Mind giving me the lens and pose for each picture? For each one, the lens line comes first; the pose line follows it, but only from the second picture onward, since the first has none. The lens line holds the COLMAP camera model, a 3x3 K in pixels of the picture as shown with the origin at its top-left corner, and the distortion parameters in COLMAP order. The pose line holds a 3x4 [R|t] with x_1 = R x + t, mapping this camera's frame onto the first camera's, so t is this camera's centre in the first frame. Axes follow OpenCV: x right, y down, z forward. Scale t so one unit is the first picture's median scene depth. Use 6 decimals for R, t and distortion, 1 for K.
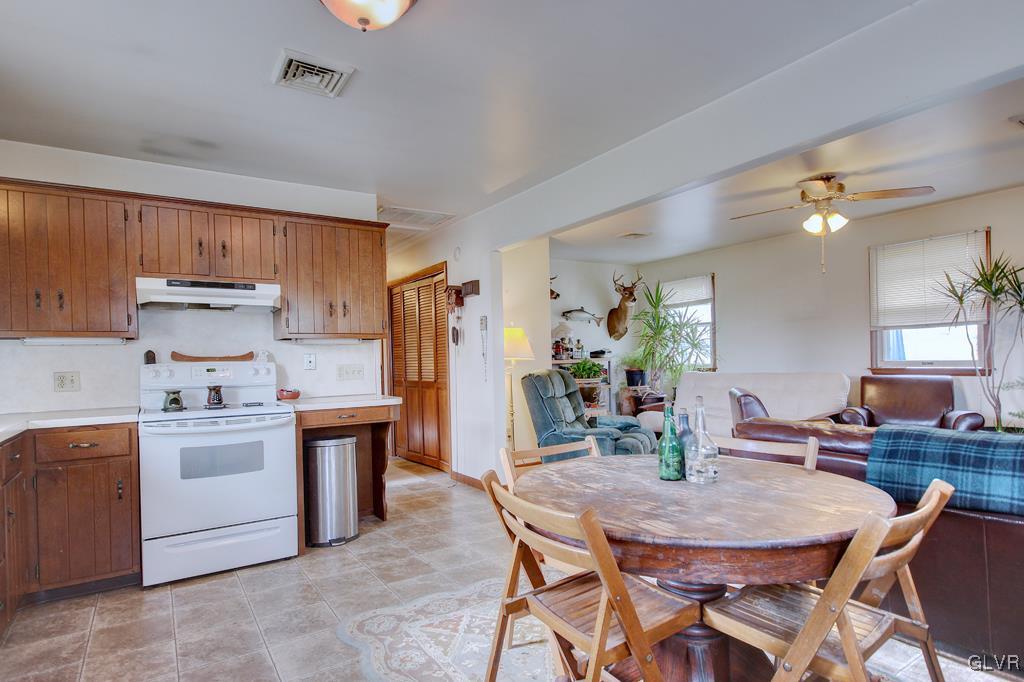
lens RADIAL K [[538.1, 0, 518.5], [0, 538.1, 359.8], [0, 0, 1]] dist [0.005766, 0.001873]
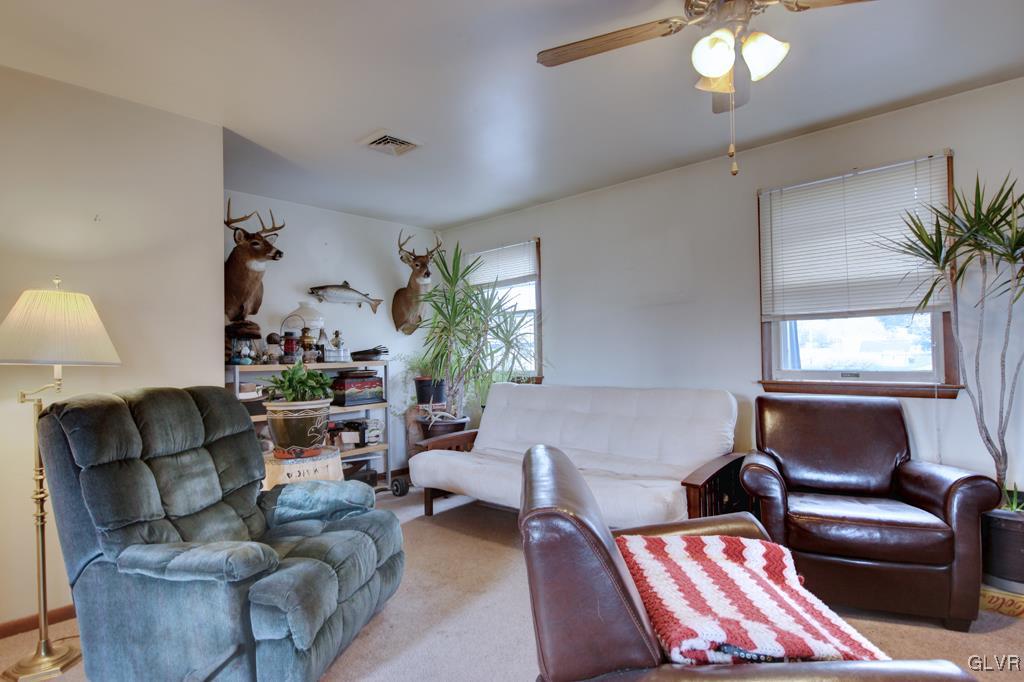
lens RADIAL K [[538.1, 0, 510.8], [0, 538.1, 346.3], [0, 0, 1]] dist [0.005766, 0.001873]
pose [[0.968732, 0.012587, 0.247792, 0.160100], [-0.006330, 0.999641, -0.026031, -0.005690], [-0.248031, 0.023649, 0.968464, 0.350657]]
